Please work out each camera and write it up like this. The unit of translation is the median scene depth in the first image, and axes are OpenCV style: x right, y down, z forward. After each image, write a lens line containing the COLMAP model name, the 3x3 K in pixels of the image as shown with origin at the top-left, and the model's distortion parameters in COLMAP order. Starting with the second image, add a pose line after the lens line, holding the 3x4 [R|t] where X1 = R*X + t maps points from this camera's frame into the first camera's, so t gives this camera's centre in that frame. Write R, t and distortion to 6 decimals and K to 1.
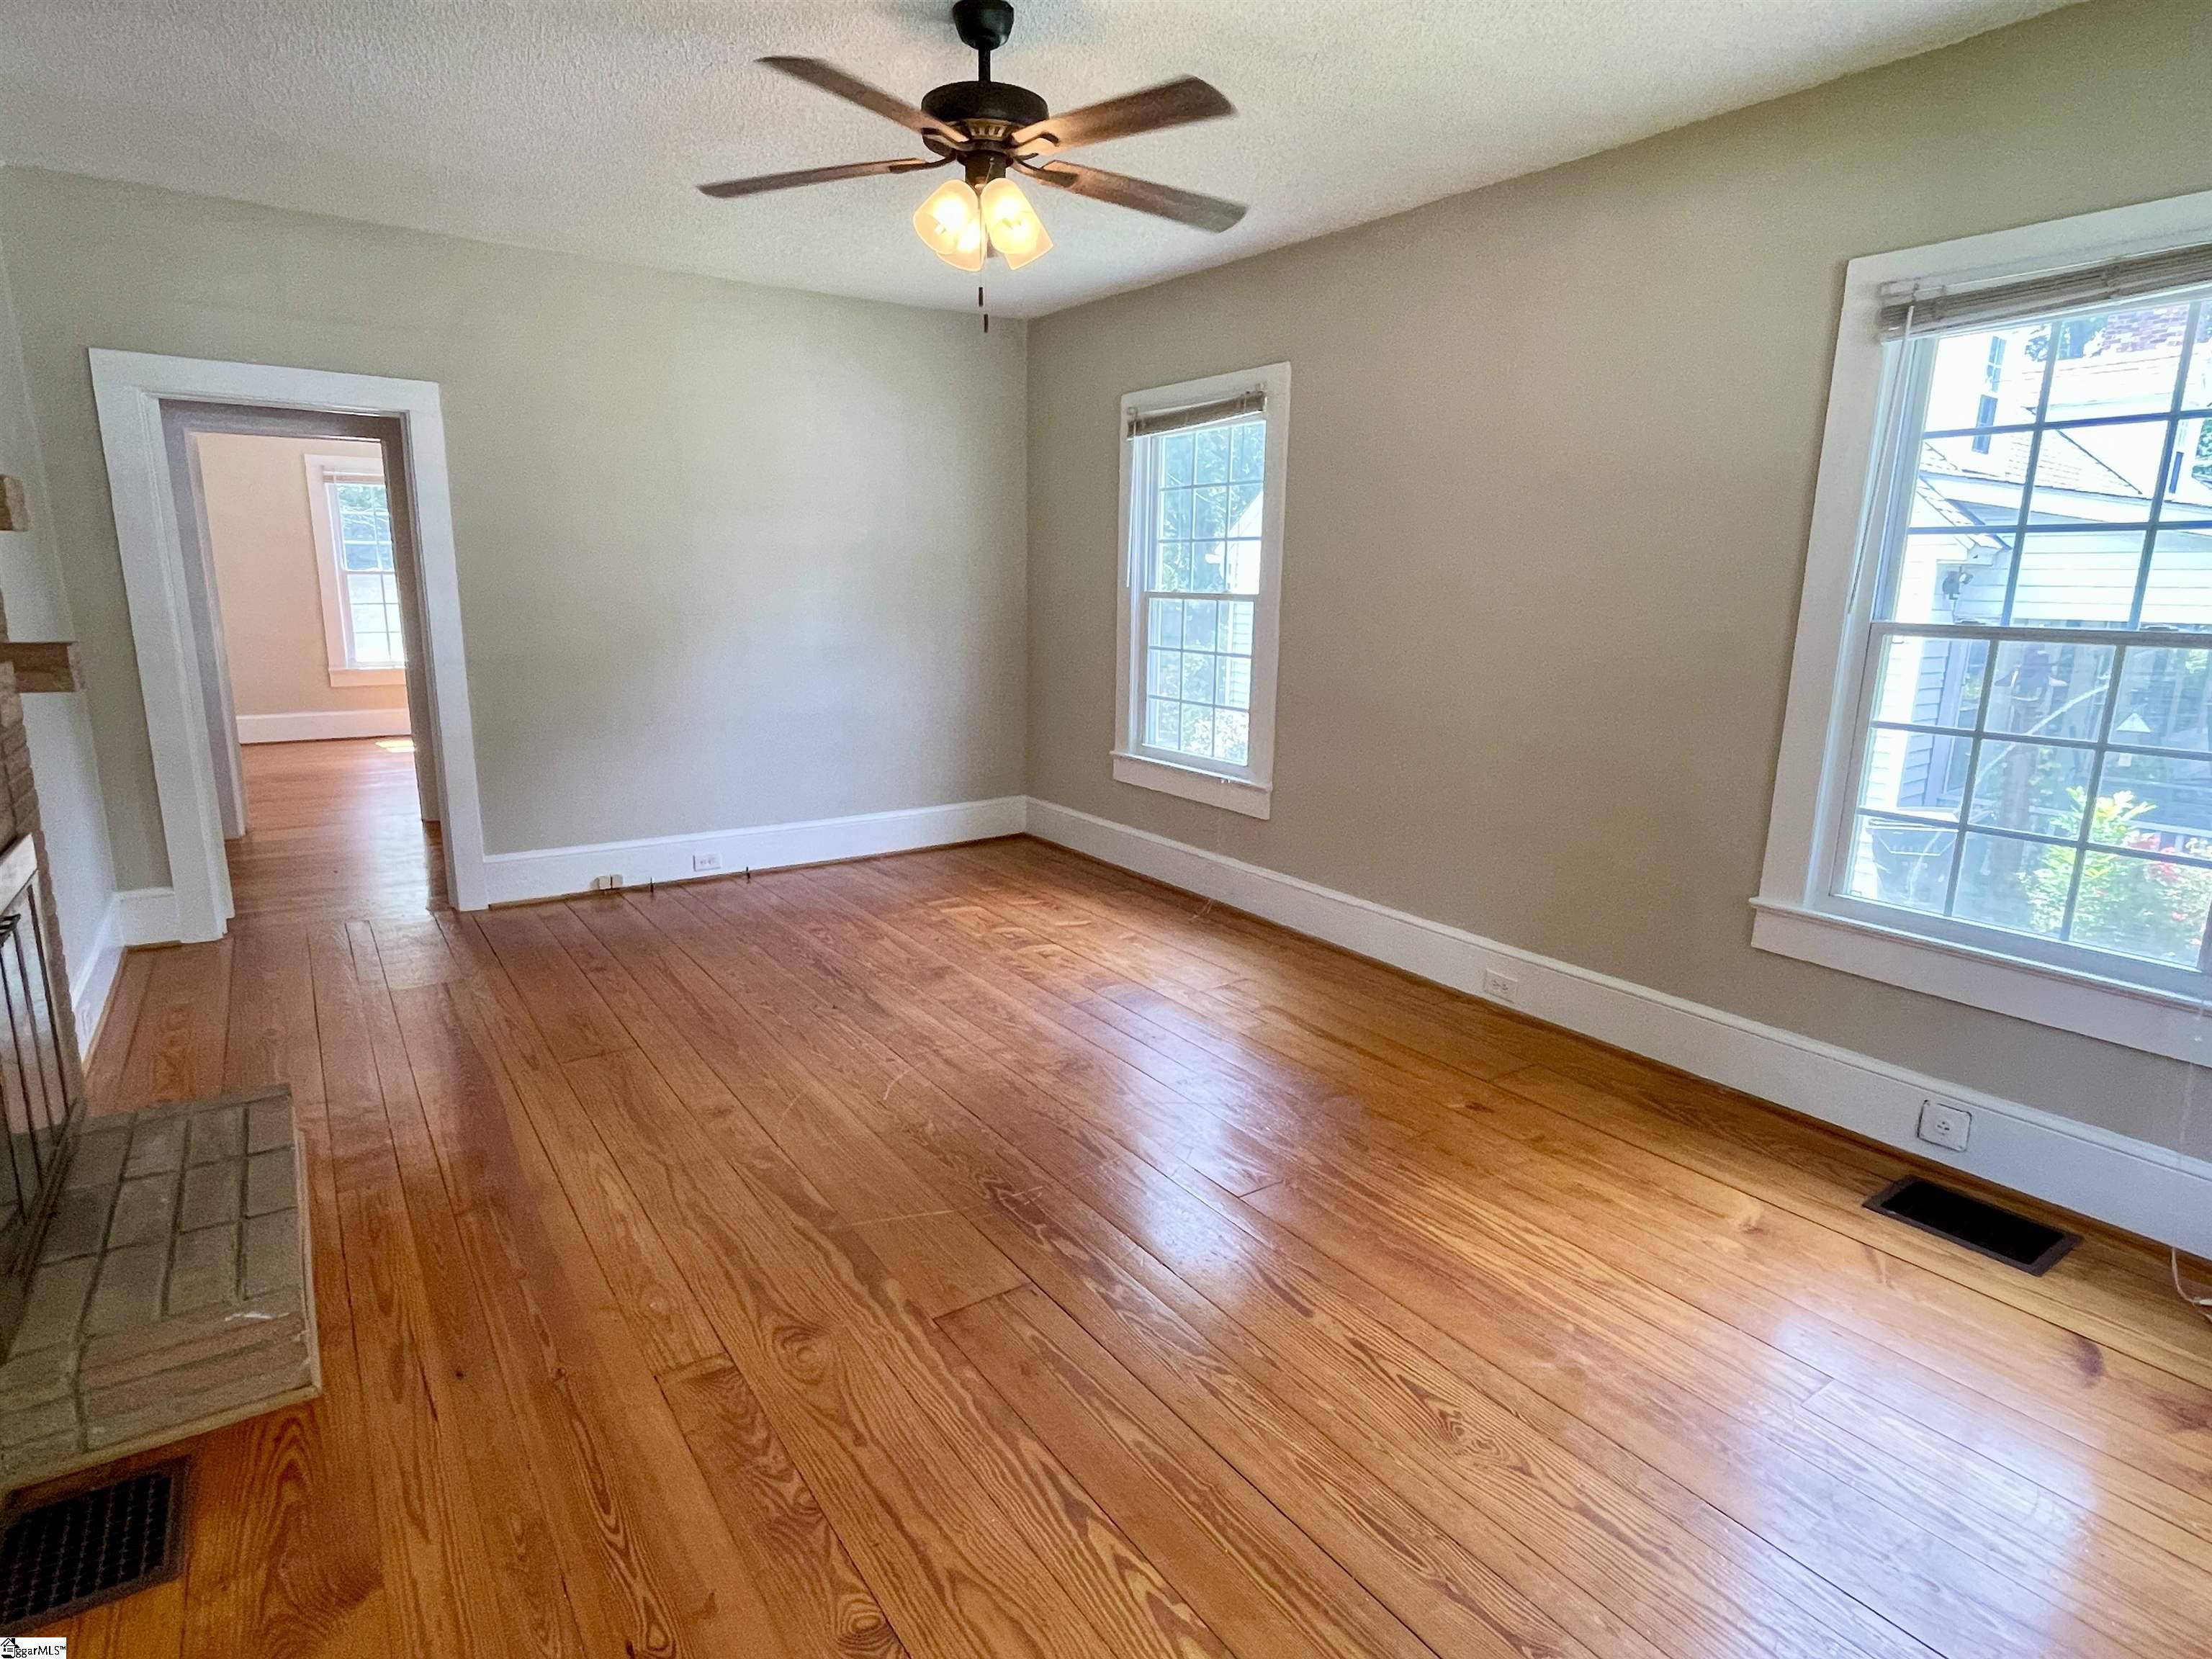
lens RADIAL K [[1196.8, 0, 1098.5], [0, 1196.8, 832.0], [0, 0, 1]] dist [0.000065, -0.002448]
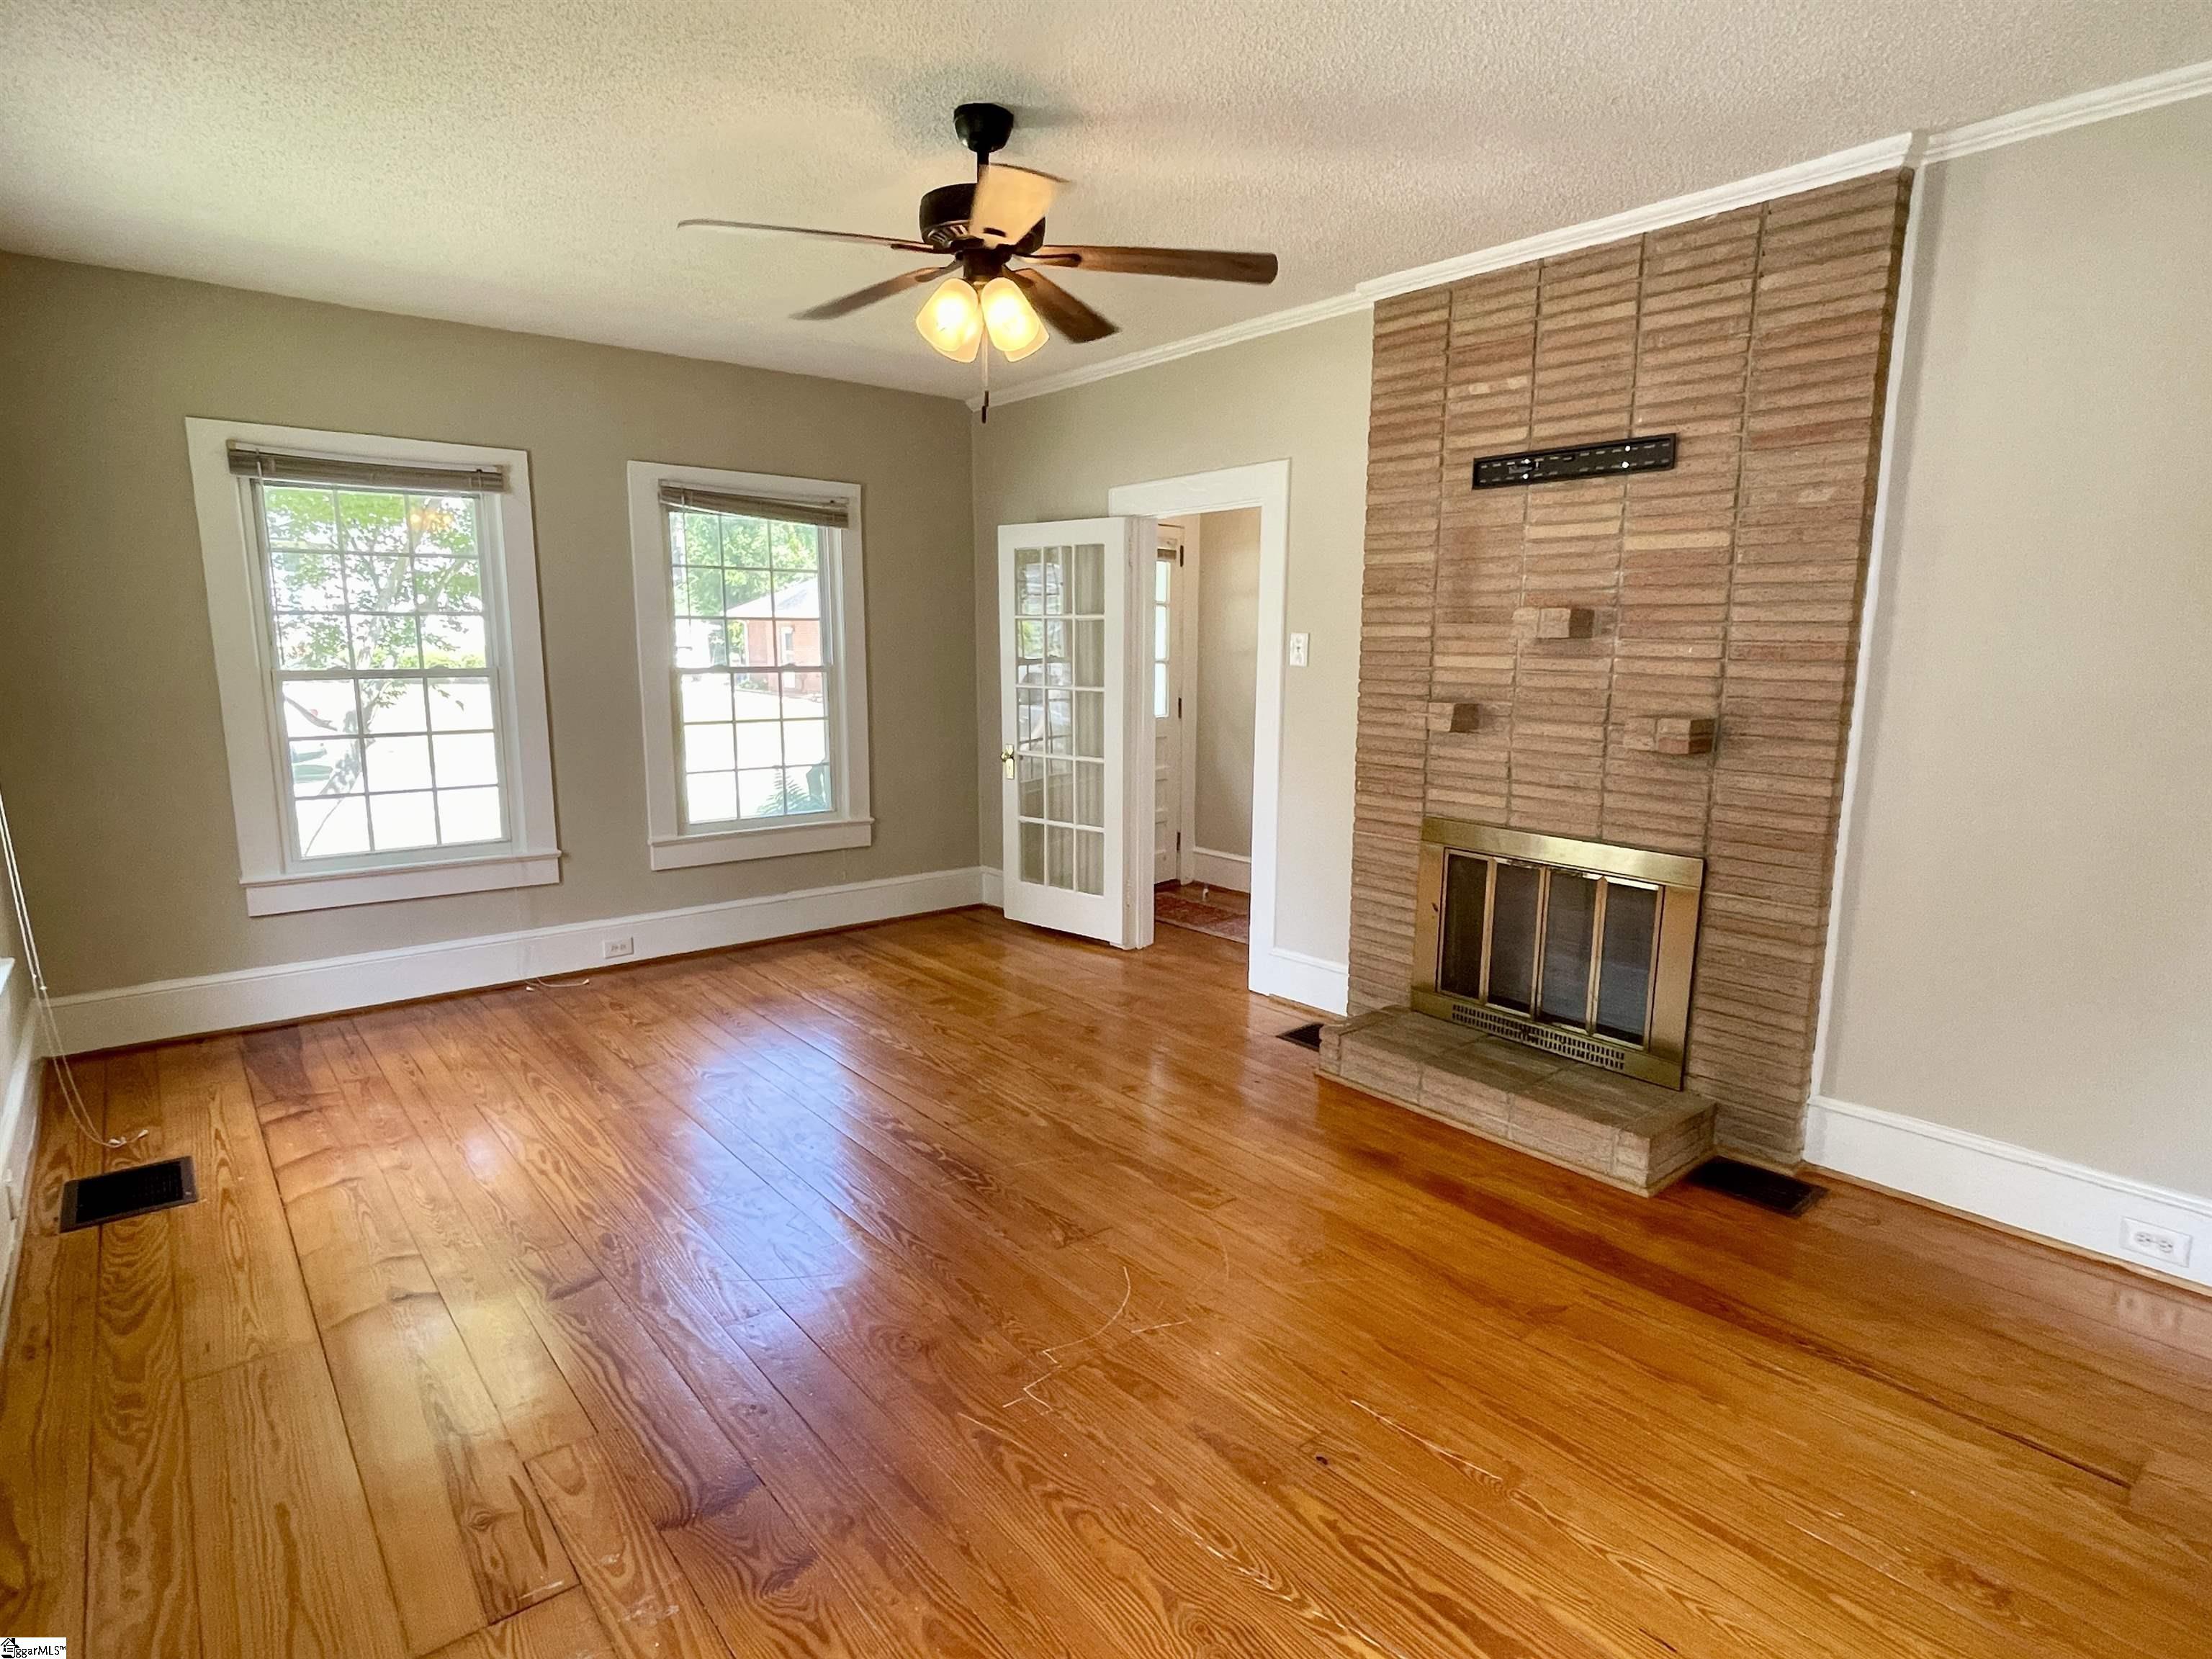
lens RADIAL K [[1181.5, 0, 1089.7], [0, 1181.5, 838.2], [0, 0, 1]] dist [-0.000020, 0.001069]
pose [[-0.997307, -0.007452, -0.072959, -0.111889], [-0.034174, 0.927439, 0.372409, -0.465732], [0.064890, 0.373900, -0.925196, 2.066920]]
